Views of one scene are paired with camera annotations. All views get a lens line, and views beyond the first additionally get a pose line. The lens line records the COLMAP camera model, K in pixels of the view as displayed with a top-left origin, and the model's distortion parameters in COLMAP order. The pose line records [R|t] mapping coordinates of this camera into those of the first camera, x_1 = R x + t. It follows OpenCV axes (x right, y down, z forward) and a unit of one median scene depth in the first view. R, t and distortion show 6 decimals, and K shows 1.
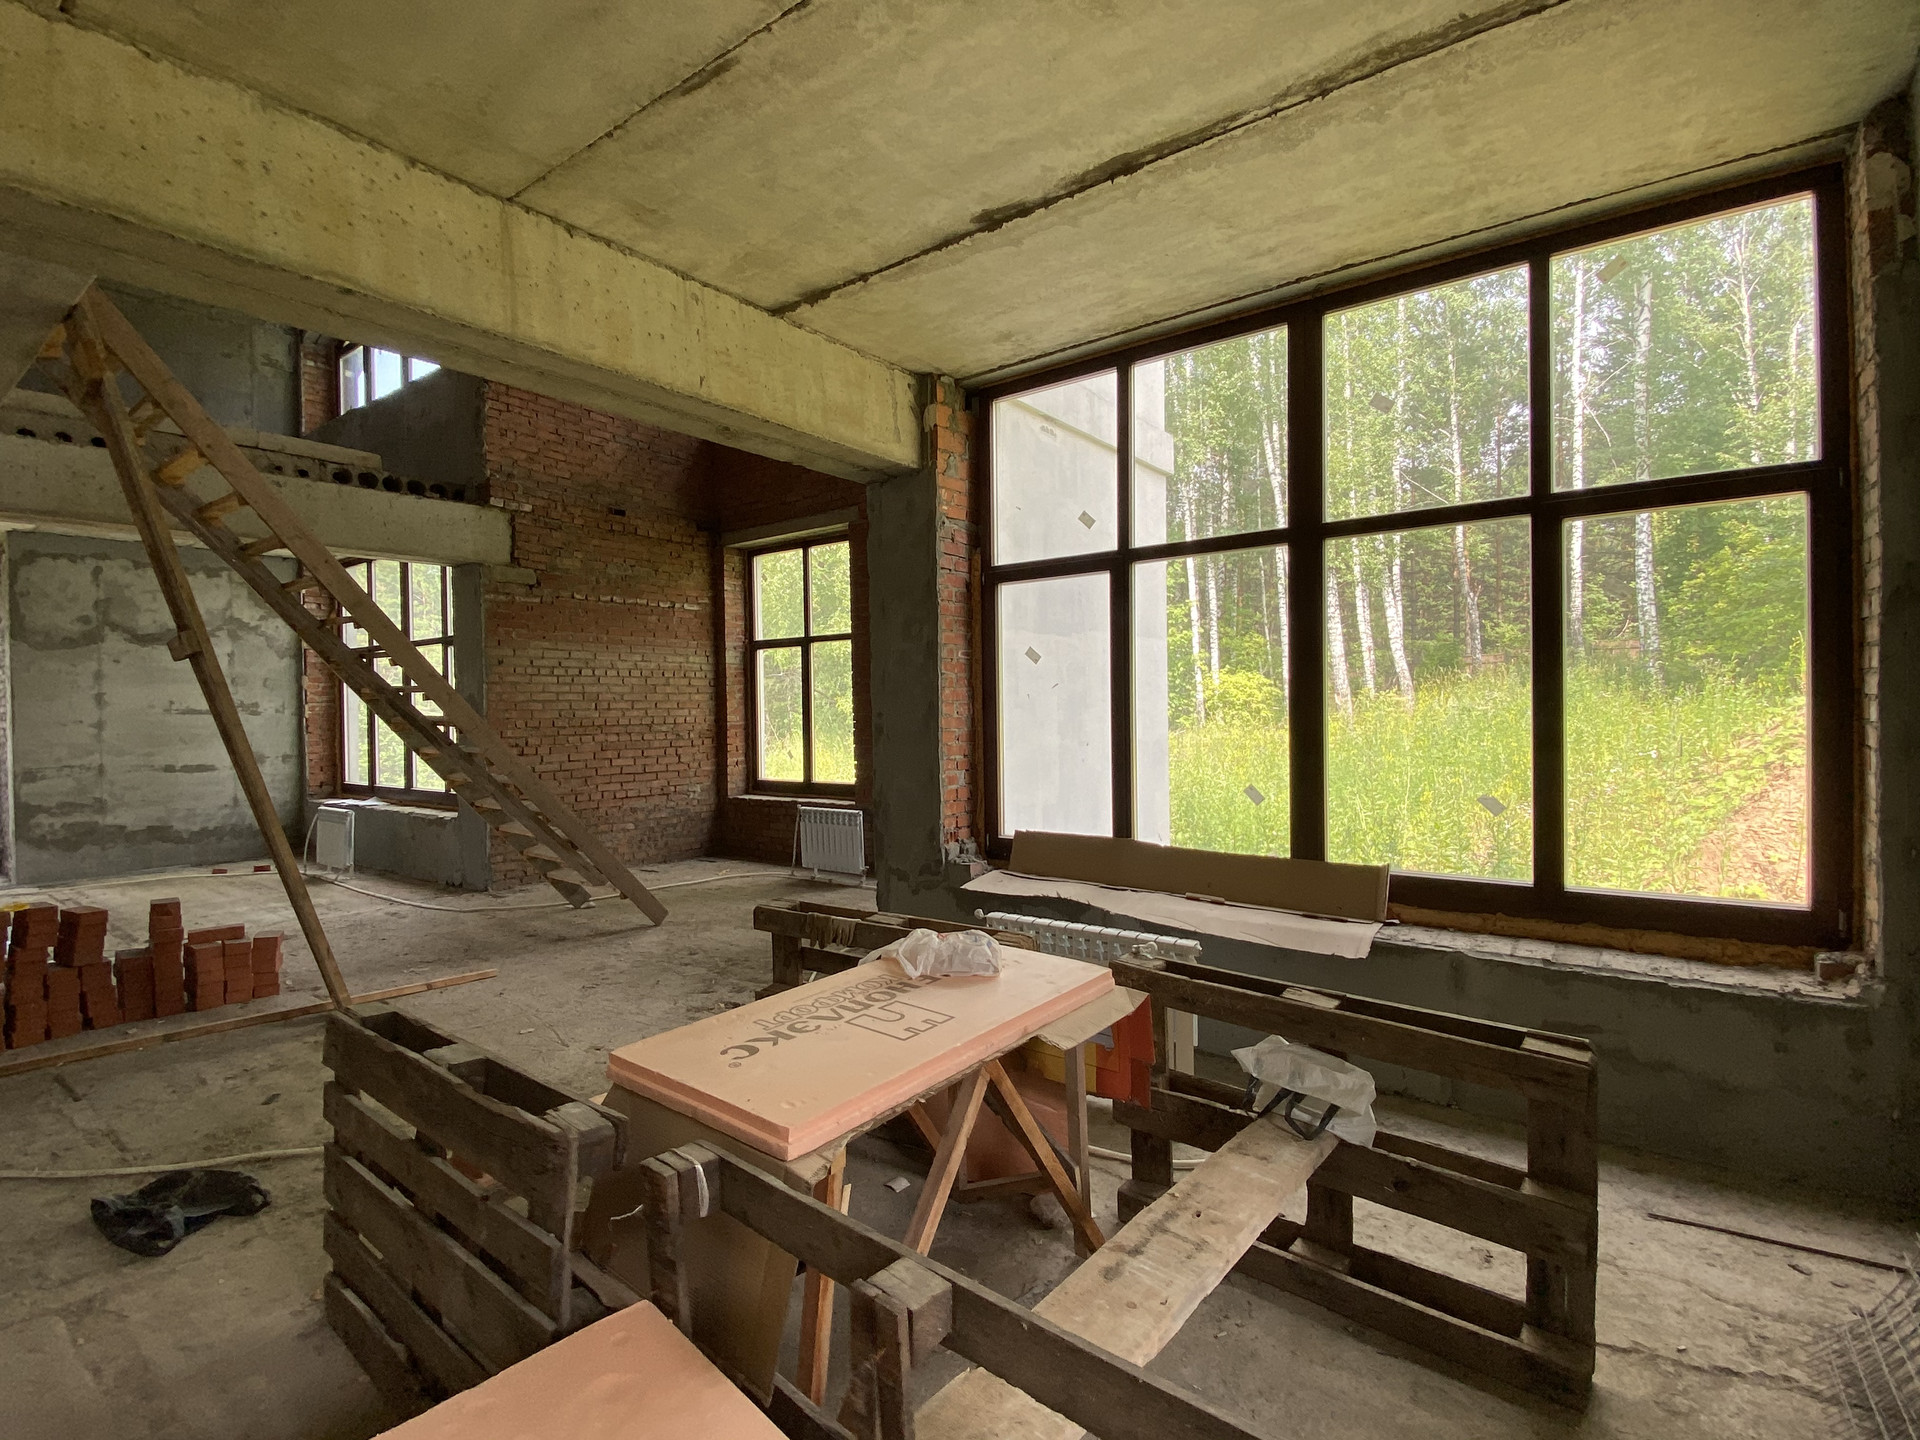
lens RADIAL K [[884.6, 0, 960.0], [0, 884.6, 720.0], [0, 0, 1]] dist [0.001594, -0.011616]
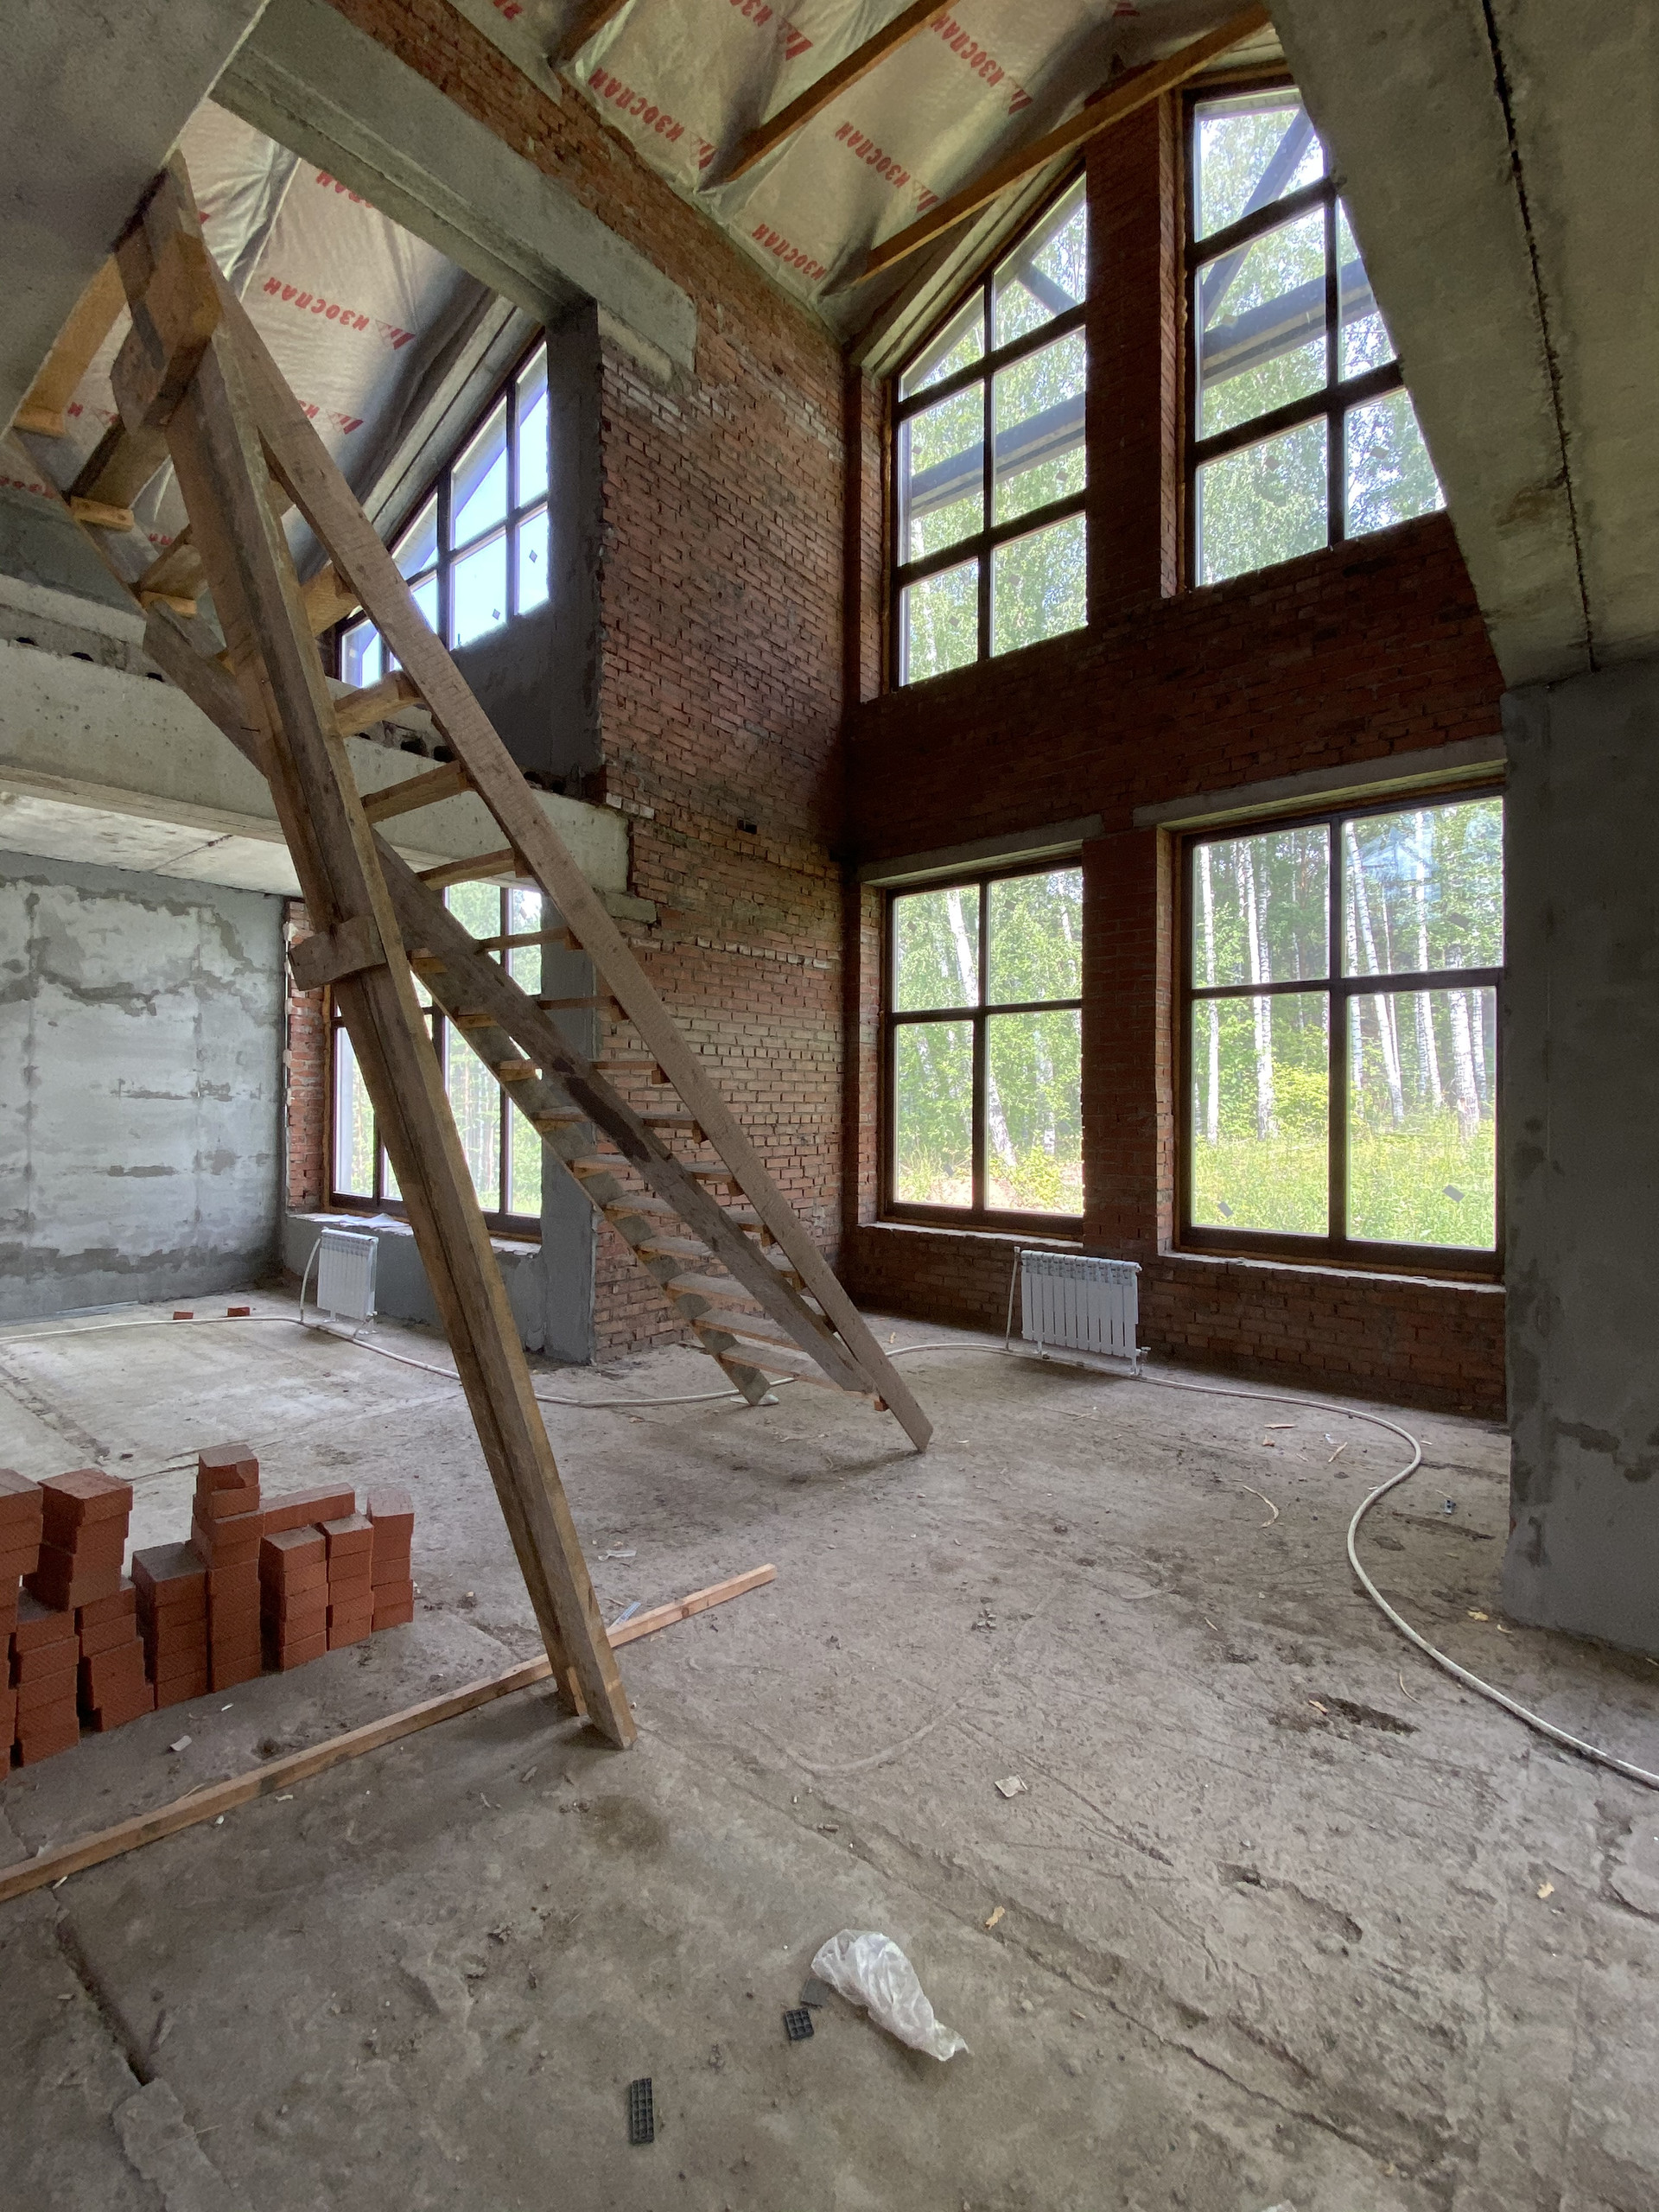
lens RADIAL K [[958.7, 0, 835.9], [0, 958.7, 1100.1], [0, 0, 1]] dist [0.033305, -0.031039]
pose [[0.998670, 0.019252, -0.047829, -0.268325], [-0.020102, 0.999647, -0.017355, -0.002321], [0.047478, 0.018294, 0.998705, 0.225094]]
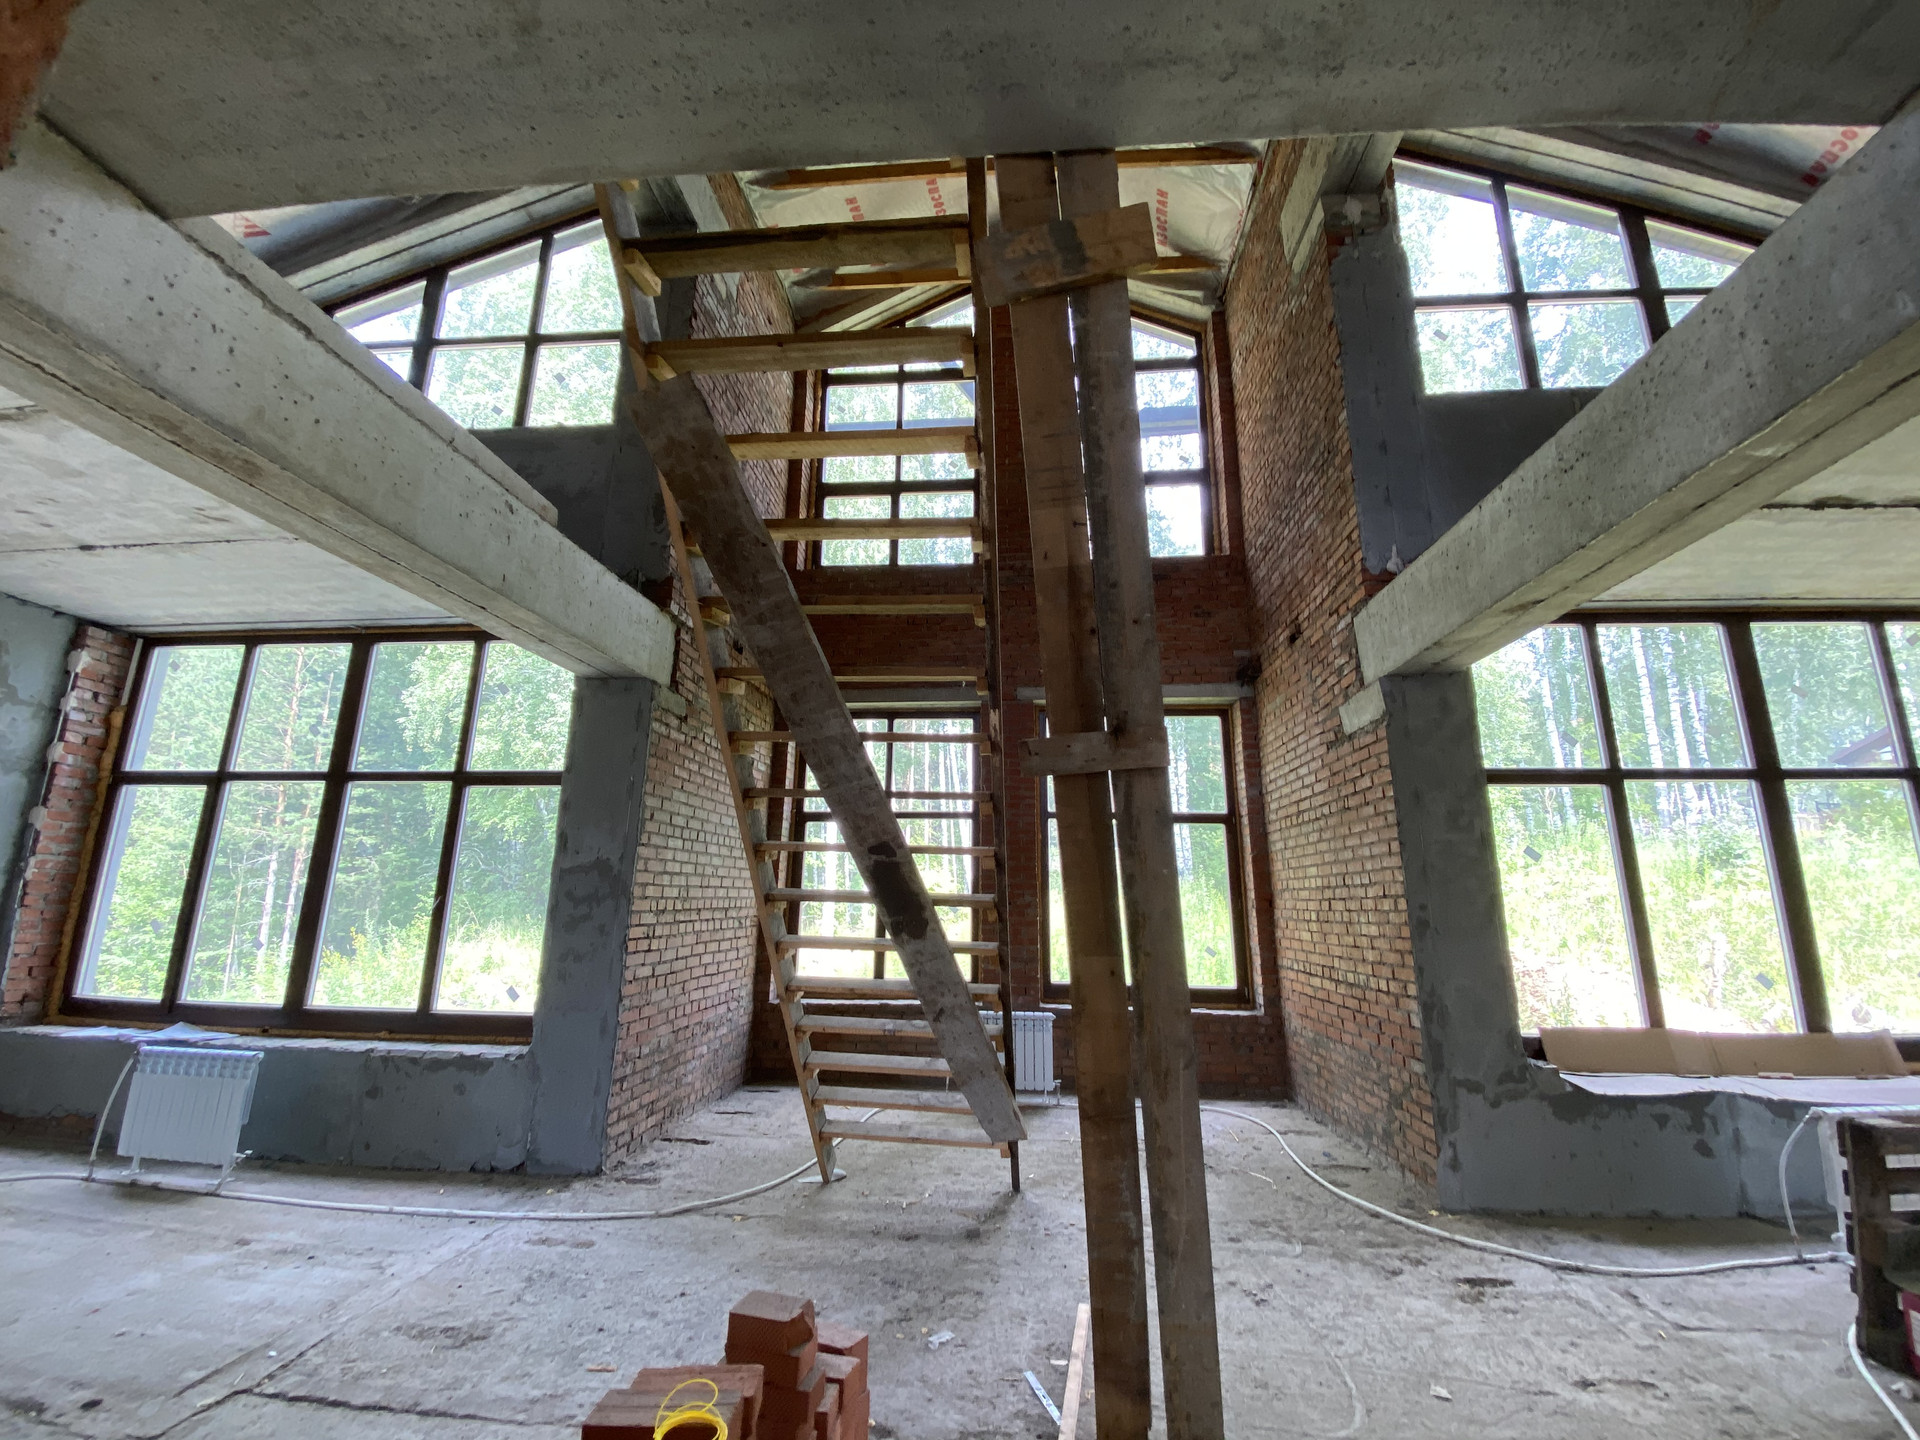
lens RADIAL K [[768.0, 0, 960.0], [0, 768.0, 720.0], [0, 0, 1]] dist [0.013247, -0.017448]
pose [[0.856160, 0.142798, 0.496587, -0.549080], [-0.018414, 0.968876, -0.246861, 0.007297], [-0.516383, 0.202208, 0.832142, 0.293542]]
